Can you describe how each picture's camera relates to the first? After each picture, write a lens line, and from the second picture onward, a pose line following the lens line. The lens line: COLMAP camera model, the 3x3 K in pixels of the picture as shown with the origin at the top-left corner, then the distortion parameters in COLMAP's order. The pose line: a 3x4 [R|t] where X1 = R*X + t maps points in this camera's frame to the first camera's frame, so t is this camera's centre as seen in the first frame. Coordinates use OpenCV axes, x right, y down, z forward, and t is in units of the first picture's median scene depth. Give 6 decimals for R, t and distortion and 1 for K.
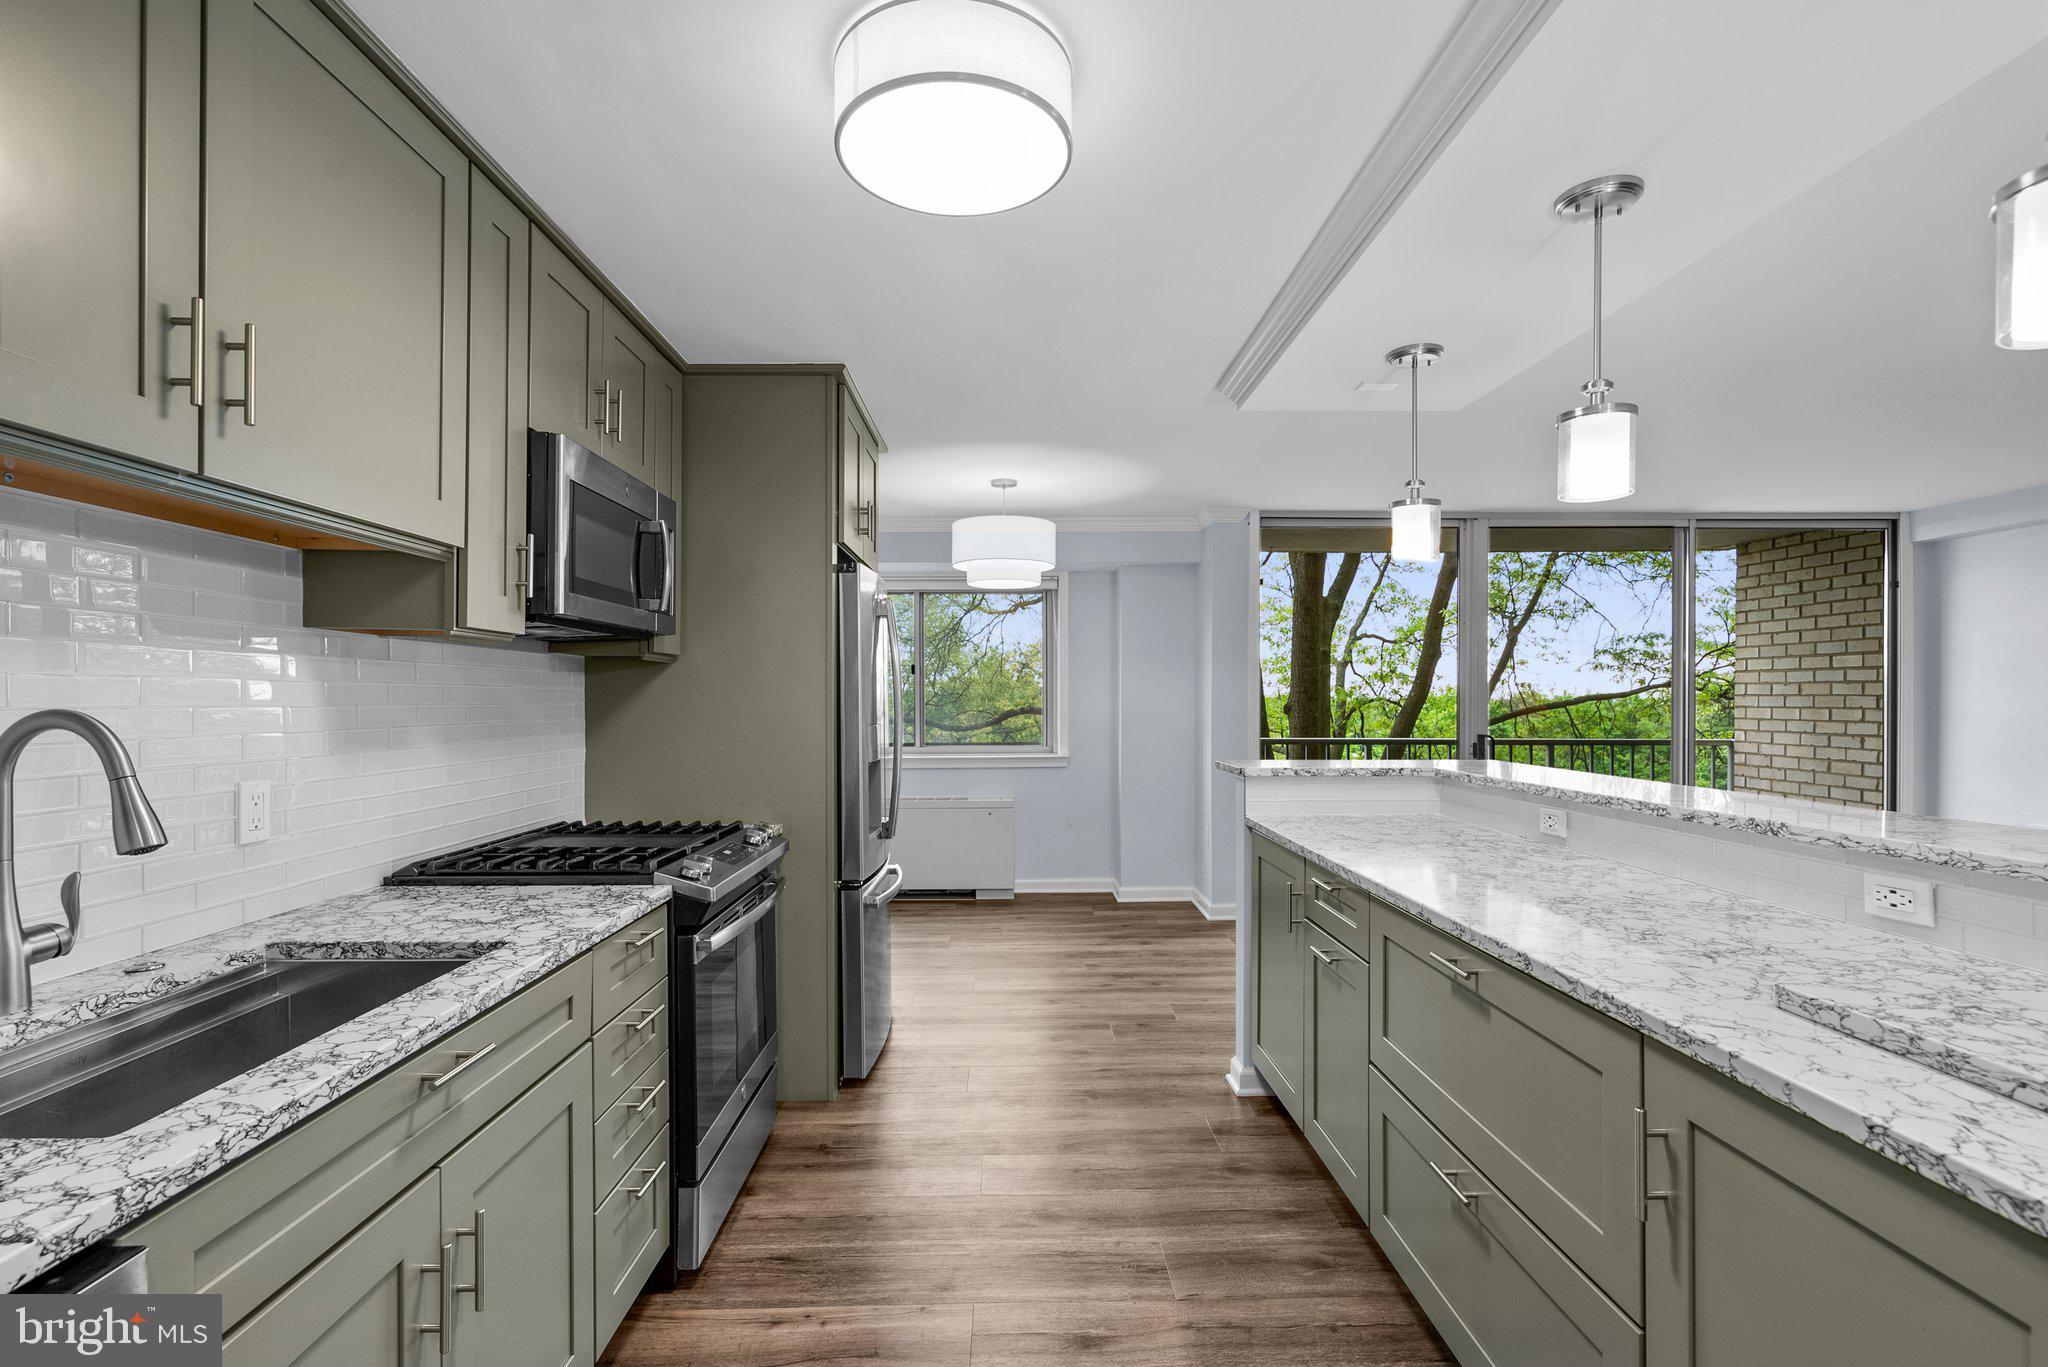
lens RADIAL K [[953.9, 0, 1023.8], [0, 953.9, 706.7], [0, 0, 1]] dist [-0.001489, 0.001488]
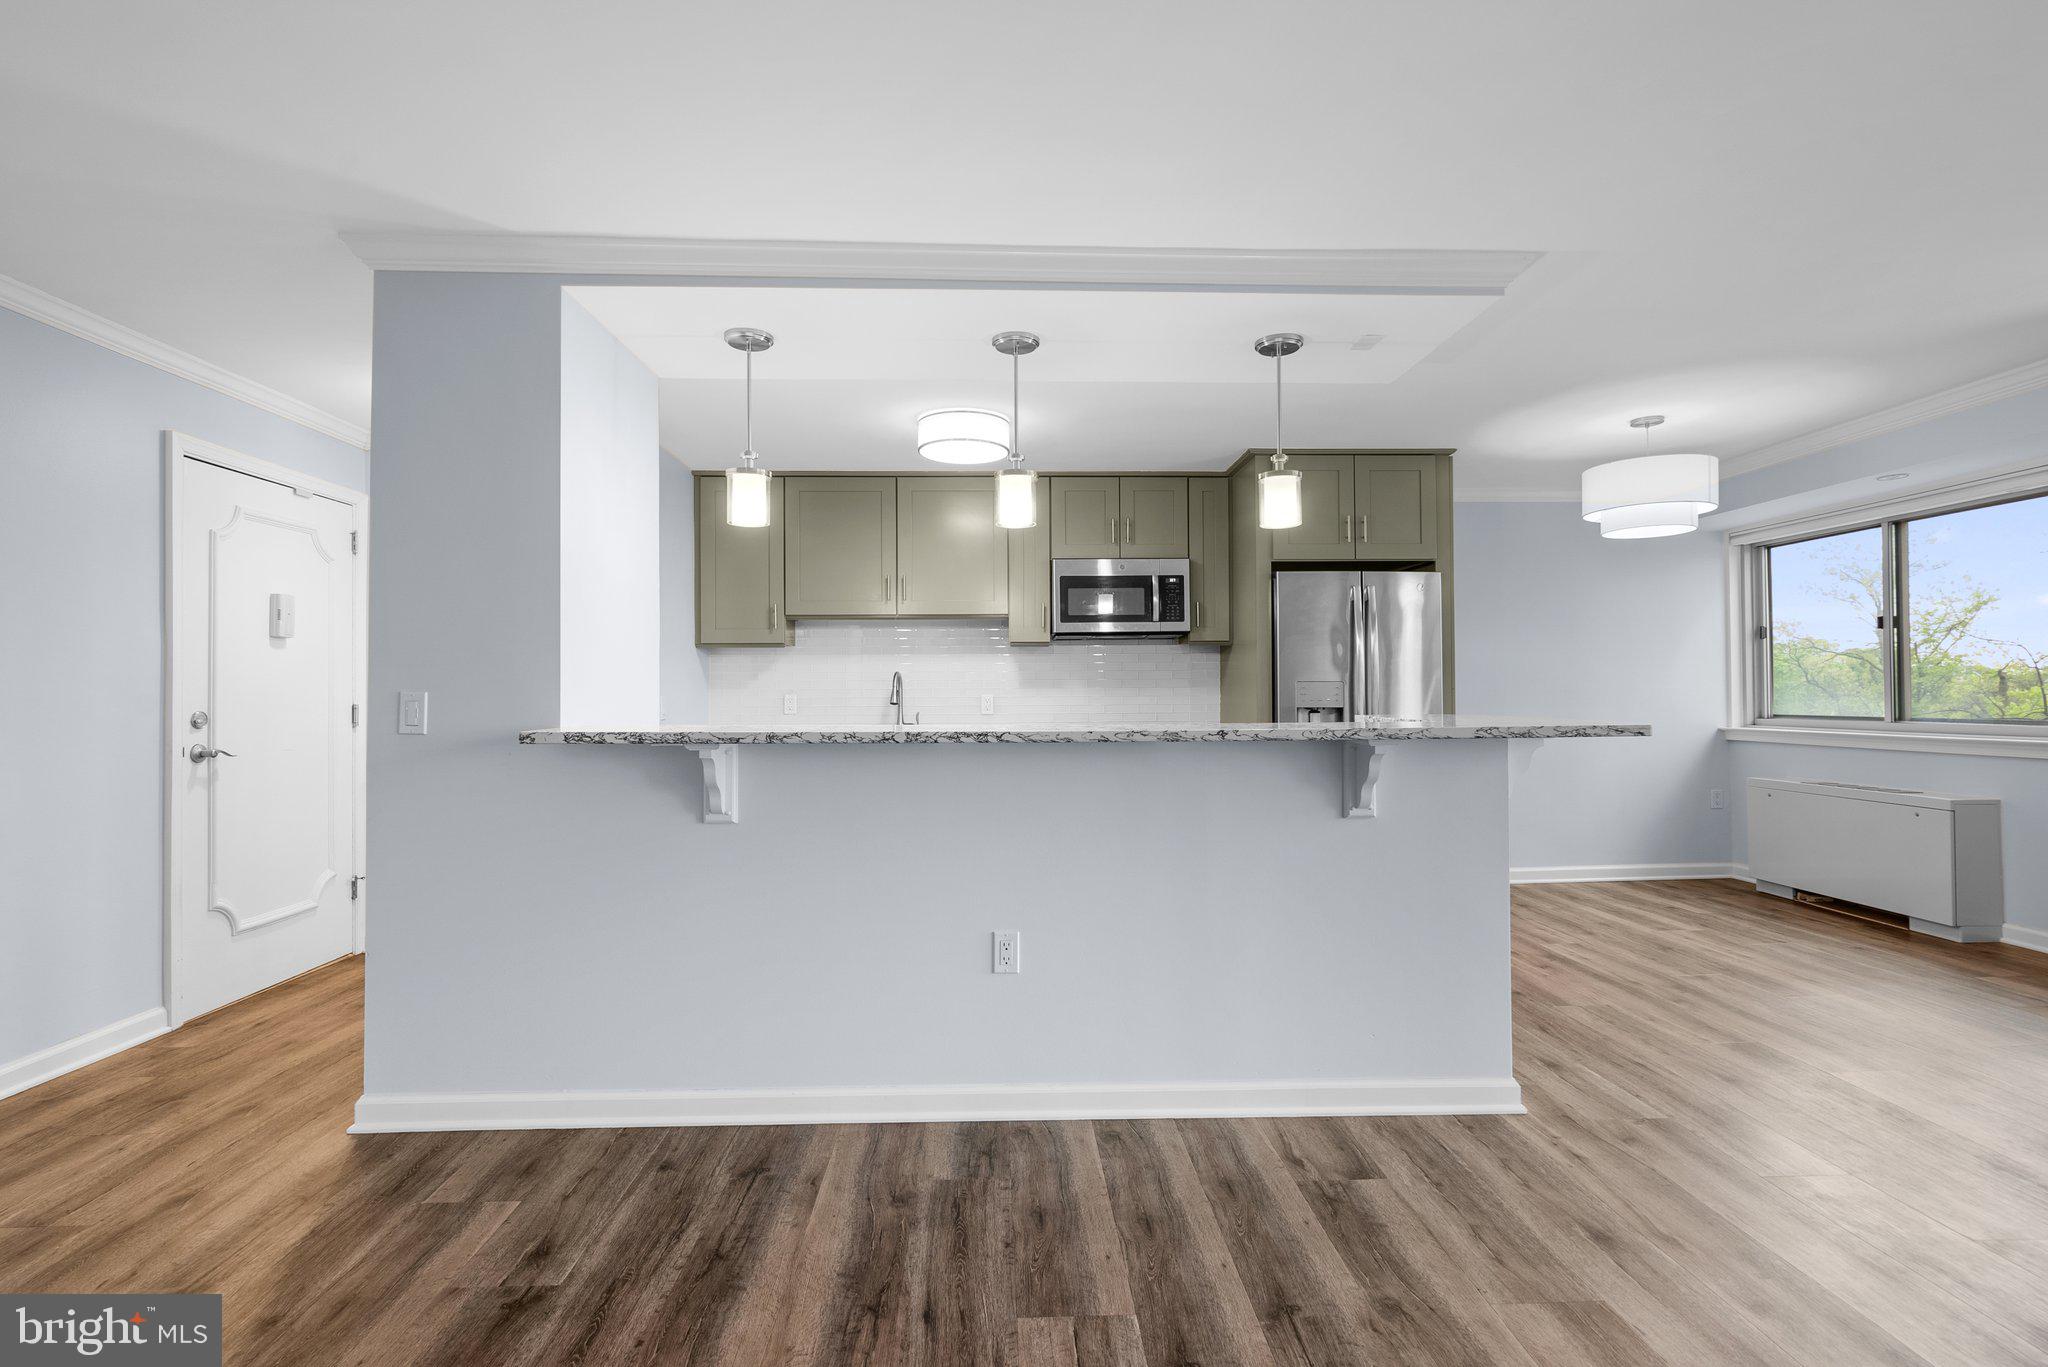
lens RADIAL K [[952.0, 0, 1021.2], [0, 952.0, 677.3], [0, 0, 1]] dist [0.002106, -0.000053]
pose [[0.015664, -0.013499, -0.999786, 1.446485], [-0.001064, 0.999908, -0.013517, 0.037701], [0.999877, 0.001276, 0.015648, 0.645488]]
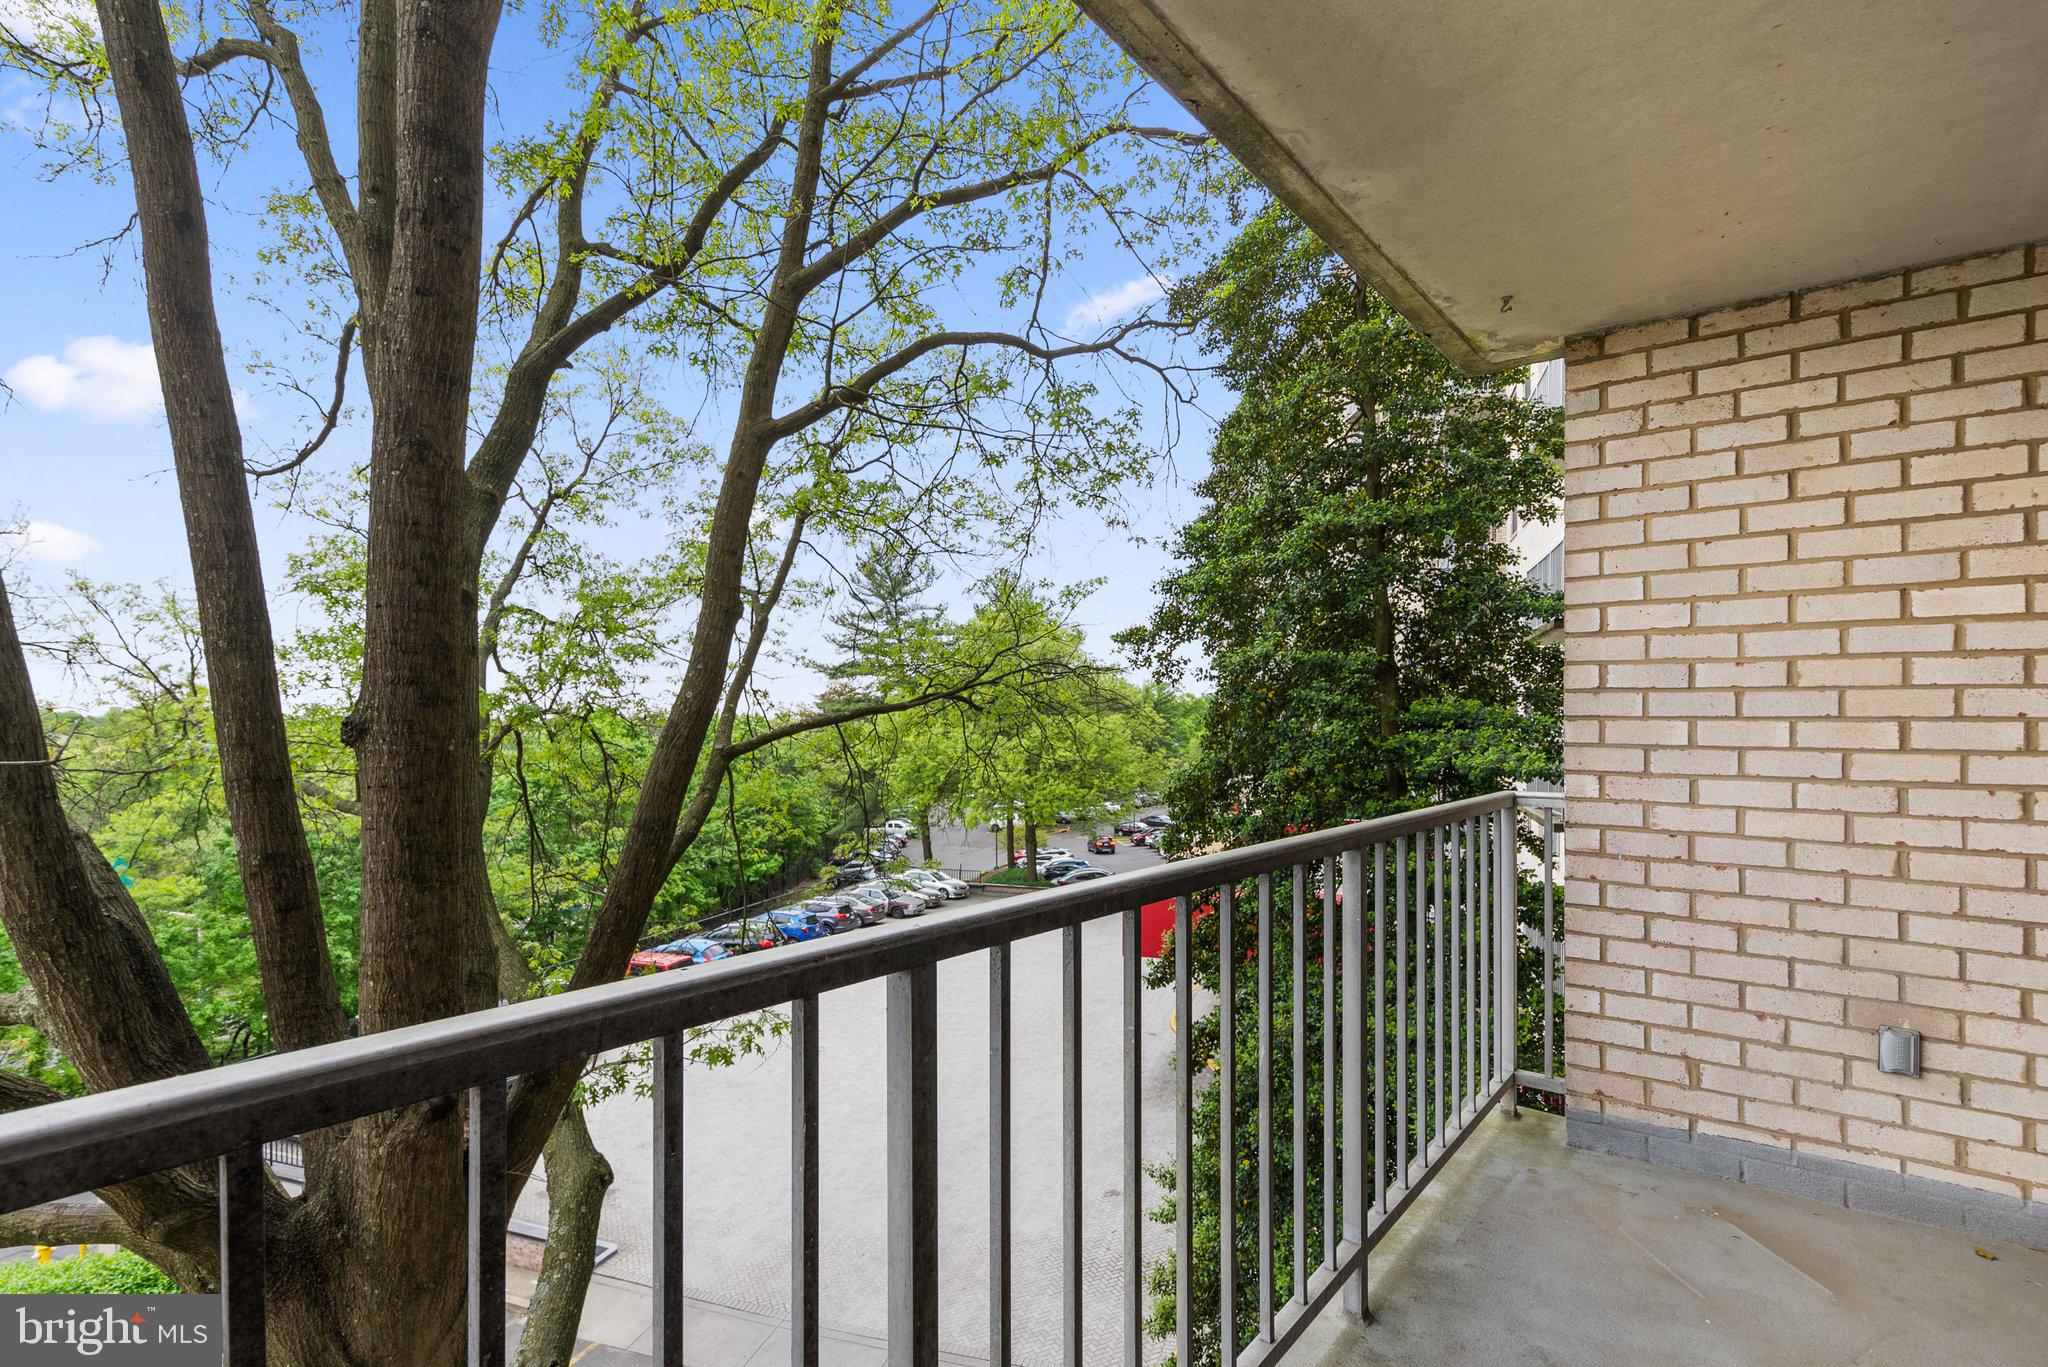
lens RADIAL K [[964.2, 0, 1021.7], [0, 964.2, 719.2], [0, 0, 1]] dist [-0.000141, 0.000087]
pose [[0.653497, 0.005031, 0.756913, 0.629391], [0.000945, 0.999972, -0.007463, 0.009216], [-0.756929, 0.005592, 0.653474, 2.177556]]
